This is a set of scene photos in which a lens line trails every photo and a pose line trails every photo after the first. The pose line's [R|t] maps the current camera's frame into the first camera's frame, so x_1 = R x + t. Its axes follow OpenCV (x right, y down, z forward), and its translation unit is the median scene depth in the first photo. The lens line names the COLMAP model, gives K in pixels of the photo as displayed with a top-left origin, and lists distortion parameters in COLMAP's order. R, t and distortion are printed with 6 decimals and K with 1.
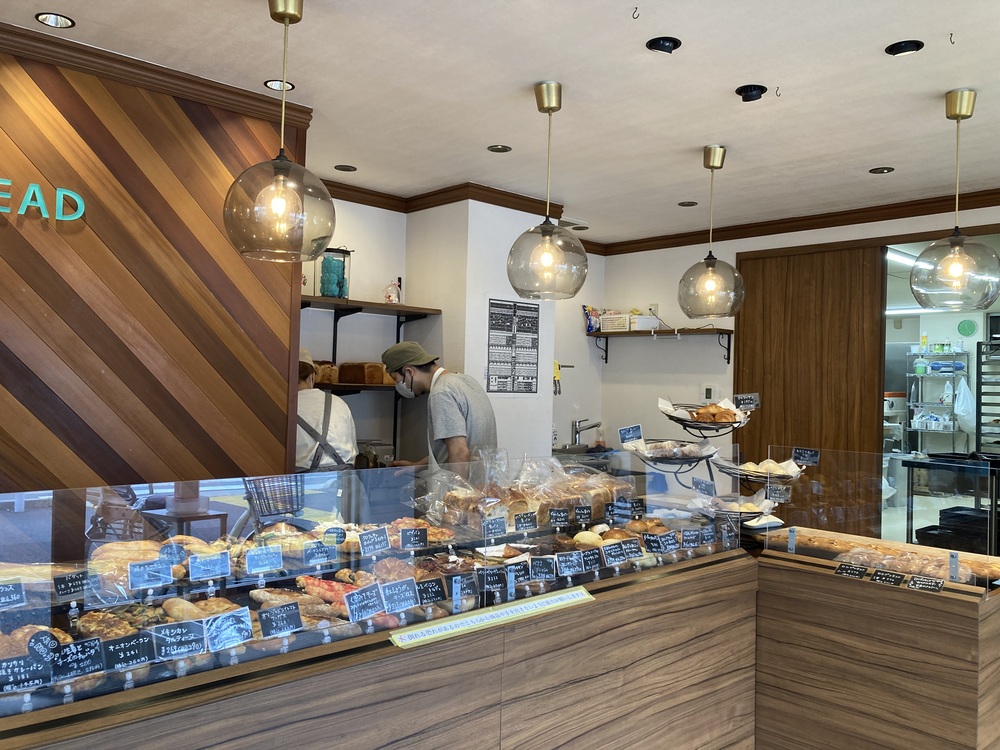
lens RADIAL K [[818.6, 0, 507.0], [0, 818.6, 372.2], [0, 0, 1]] dist [0.017525, -0.015715]
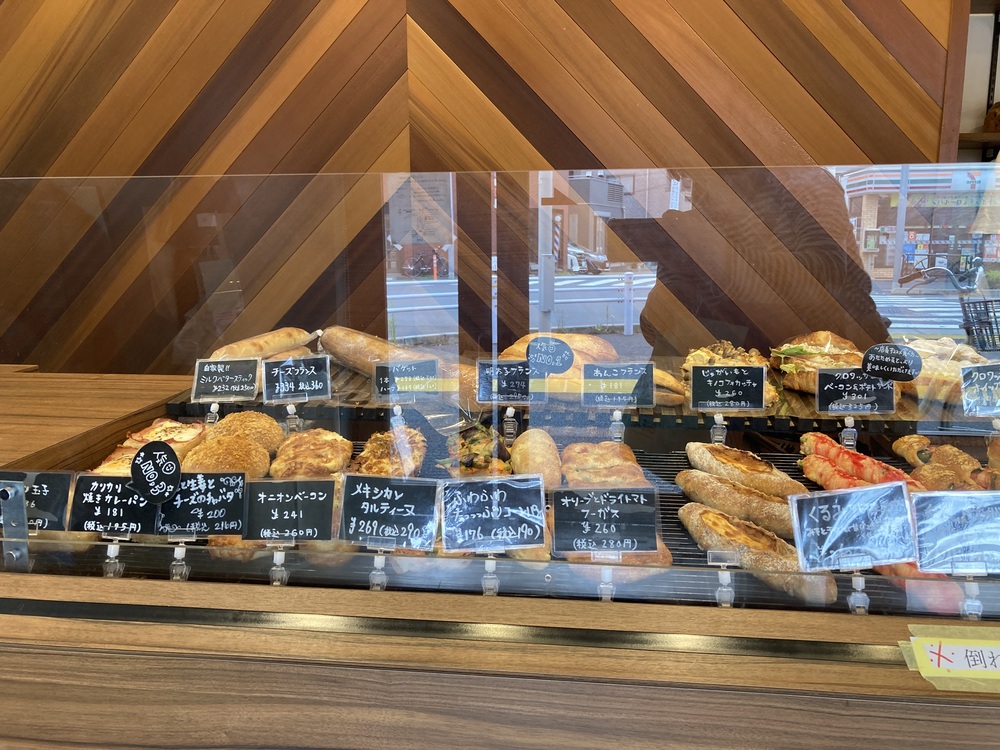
lens RADIAL K [[818.6, 0, 507.0], [0, 818.6, 372.2], [0, 0, 1]] dist [0.017525, -0.015715]
pose [[0.634663, 0.121463, -0.763184, 0.005418], [0.036129, 0.981828, 0.186305, 0.094254], [0.771944, -0.145813, 0.618741, 0.462107]]
